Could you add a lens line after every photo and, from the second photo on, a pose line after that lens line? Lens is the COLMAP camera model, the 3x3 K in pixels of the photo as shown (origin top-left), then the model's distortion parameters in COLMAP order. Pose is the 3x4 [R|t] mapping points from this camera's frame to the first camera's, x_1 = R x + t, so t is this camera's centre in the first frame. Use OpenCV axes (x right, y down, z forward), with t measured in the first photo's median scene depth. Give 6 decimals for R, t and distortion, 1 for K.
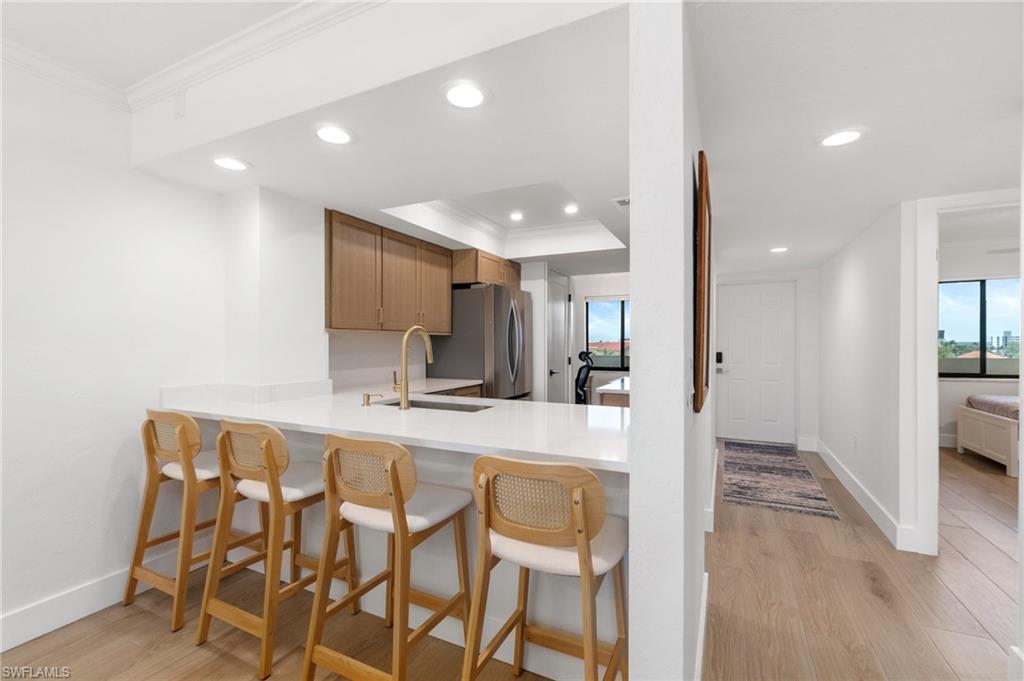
lens RADIAL K [[451.4, 0, 512.3], [0, 451.4, 346.6], [0, 0, 1]] dist [0.002598, 0.000910]
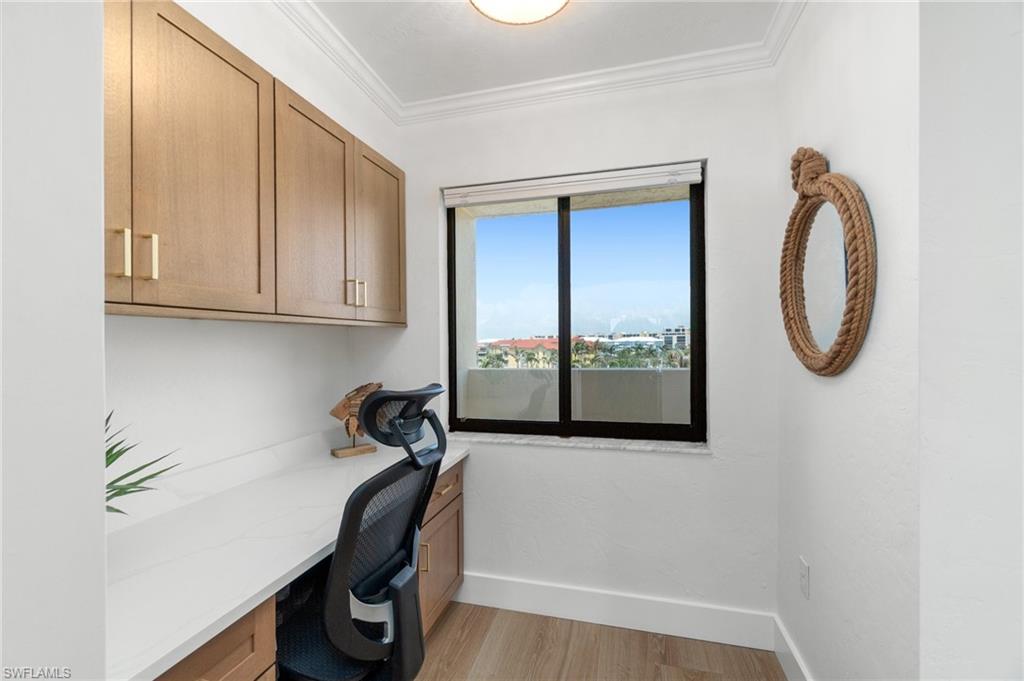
lens RADIAL K [[451.4, 0, 510.3], [0, 451.4, 343.7], [0, 0, 1]] dist [0.002598, 0.000910]
pose [[0.982195, -0.005038, 0.187795, 0.268565], [0.005157, 0.999987, -0.000142, -0.014130], [-0.187792, 0.001108, 0.982208, 1.255897]]
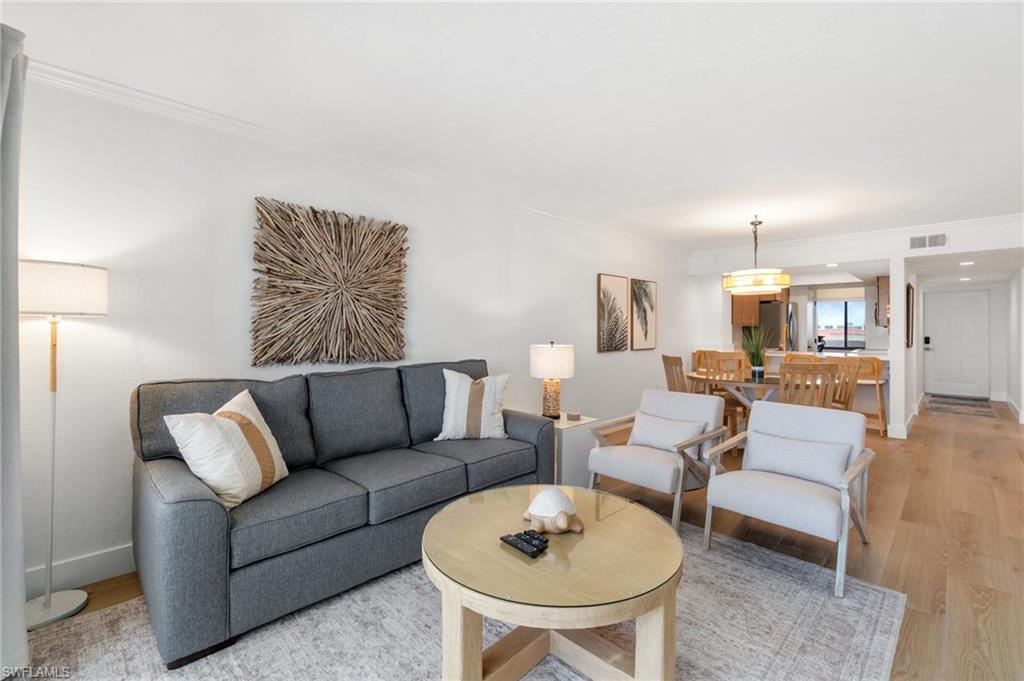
lens RADIAL K [[451.4, 0, 513.7], [0, 451.4, 332.8], [0, 0, 1]] dist [0.002598, 0.000910]
pose [[0.945634, 0.003851, -0.325210, -0.520963], [-0.005172, 0.999982, -0.003196, 0.014944], [0.325191, 0.004705, 0.945637, -1.282766]]
